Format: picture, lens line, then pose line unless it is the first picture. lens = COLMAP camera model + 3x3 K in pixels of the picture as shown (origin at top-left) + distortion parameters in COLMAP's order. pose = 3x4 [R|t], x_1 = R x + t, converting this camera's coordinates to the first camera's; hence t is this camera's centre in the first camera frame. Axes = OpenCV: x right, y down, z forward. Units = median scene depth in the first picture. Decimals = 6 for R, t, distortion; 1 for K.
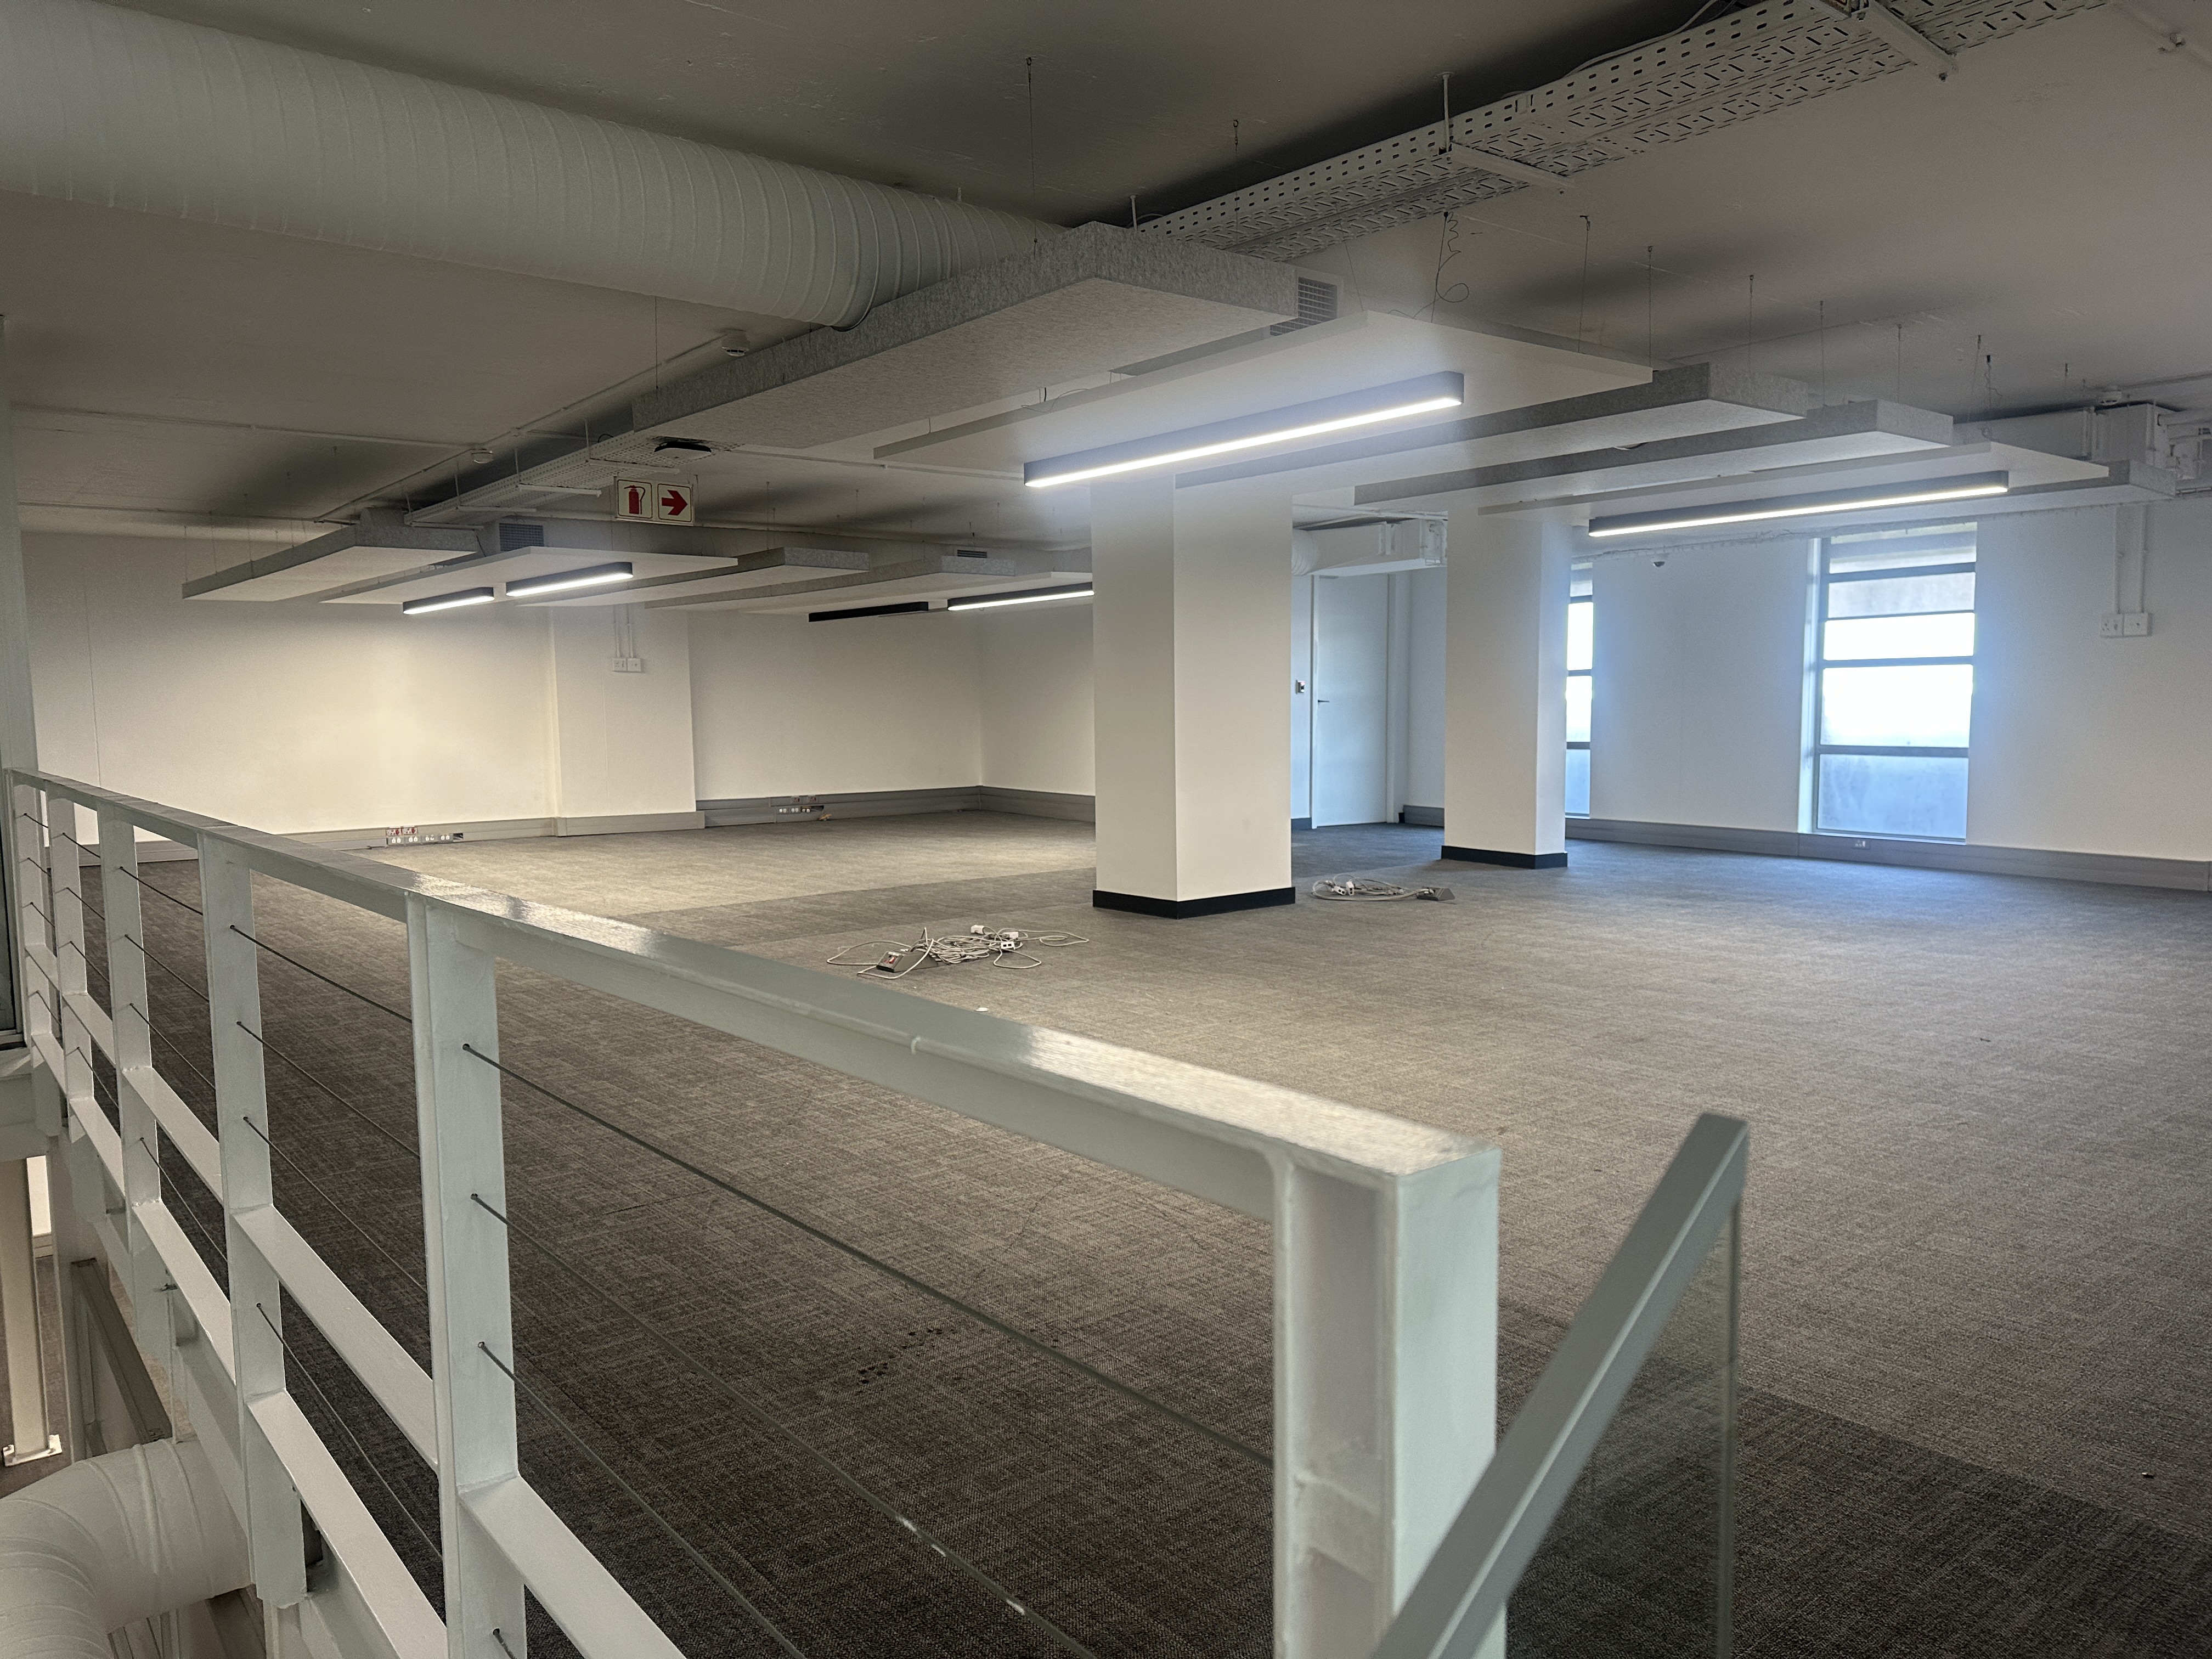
lens RADIAL K [[1560.9, 0, 1105.4], [0, 1560.9, 824.3], [0, 0, 1]] dist [0.001941, -0.001810]
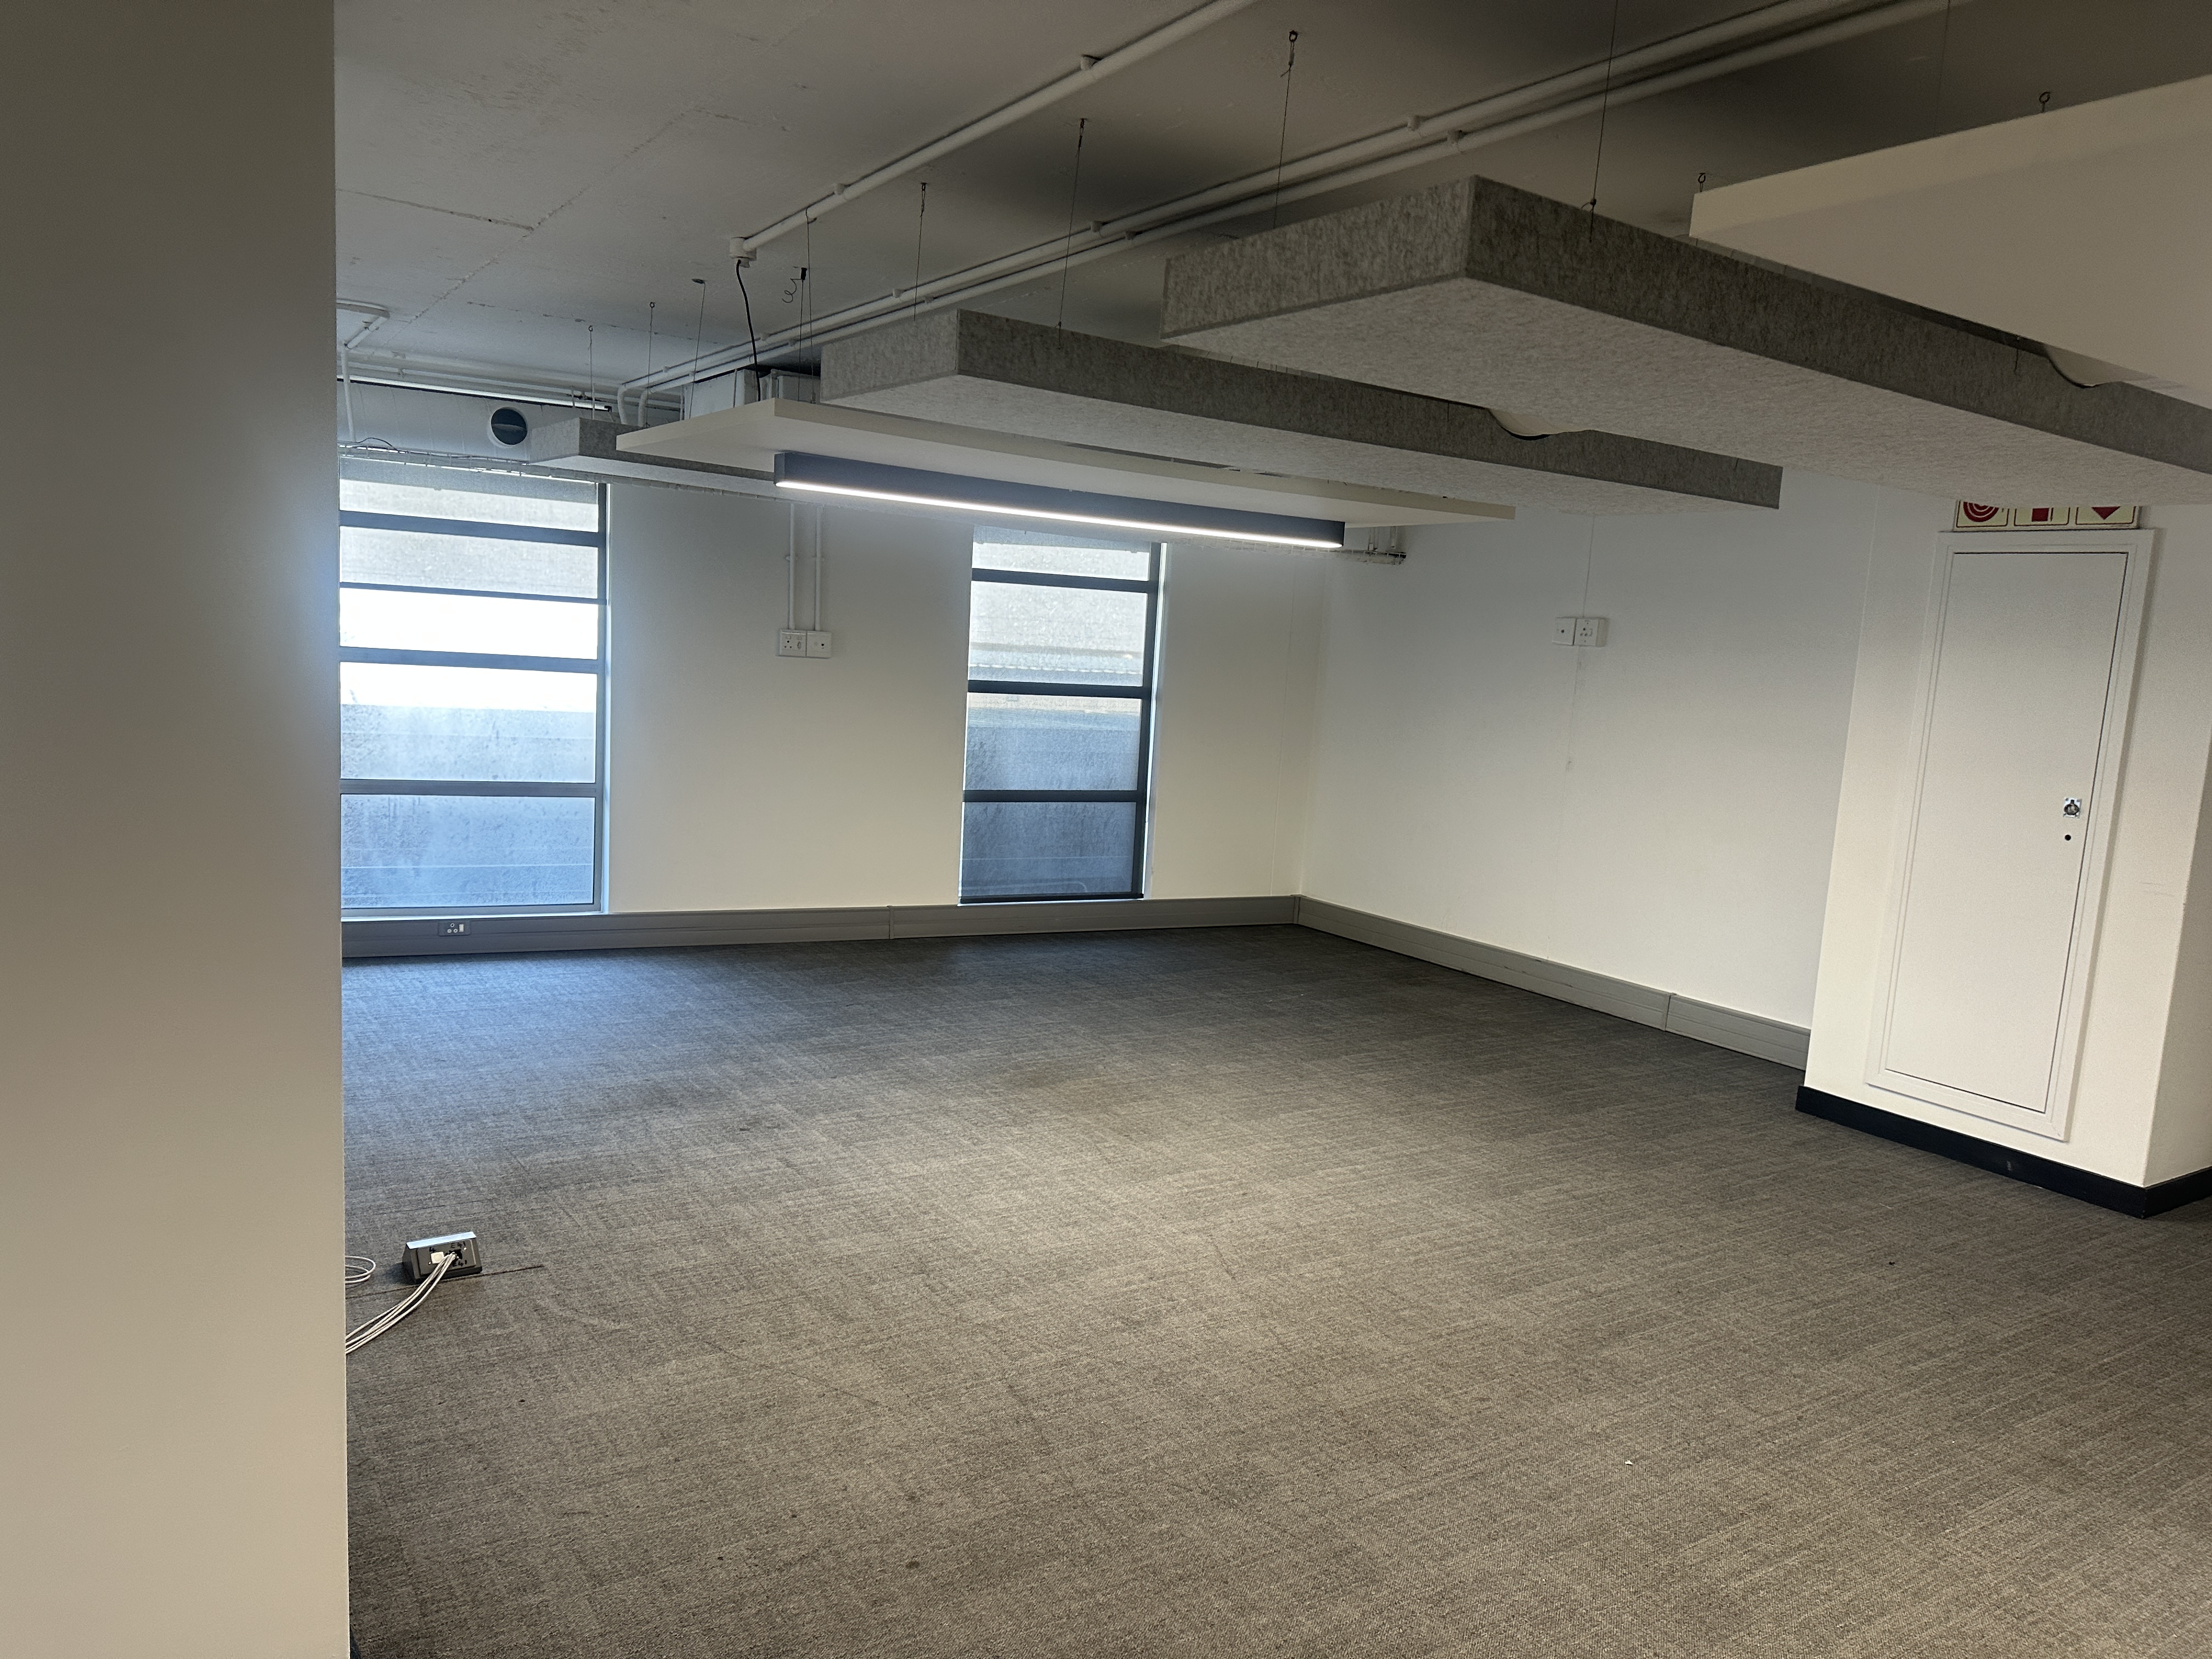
lens RADIAL K [[1560.9, 0, 1105.4], [0, 1560.9, 824.3], [0, 0, 1]] dist [0.001941, -0.001810]
pose [[0.089338, -0.100162, 0.990952, -0.165248], [0.013881, 0.994959, 0.099315, -0.100319], [-0.995905, 0.004883, 0.090278, 0.685079]]
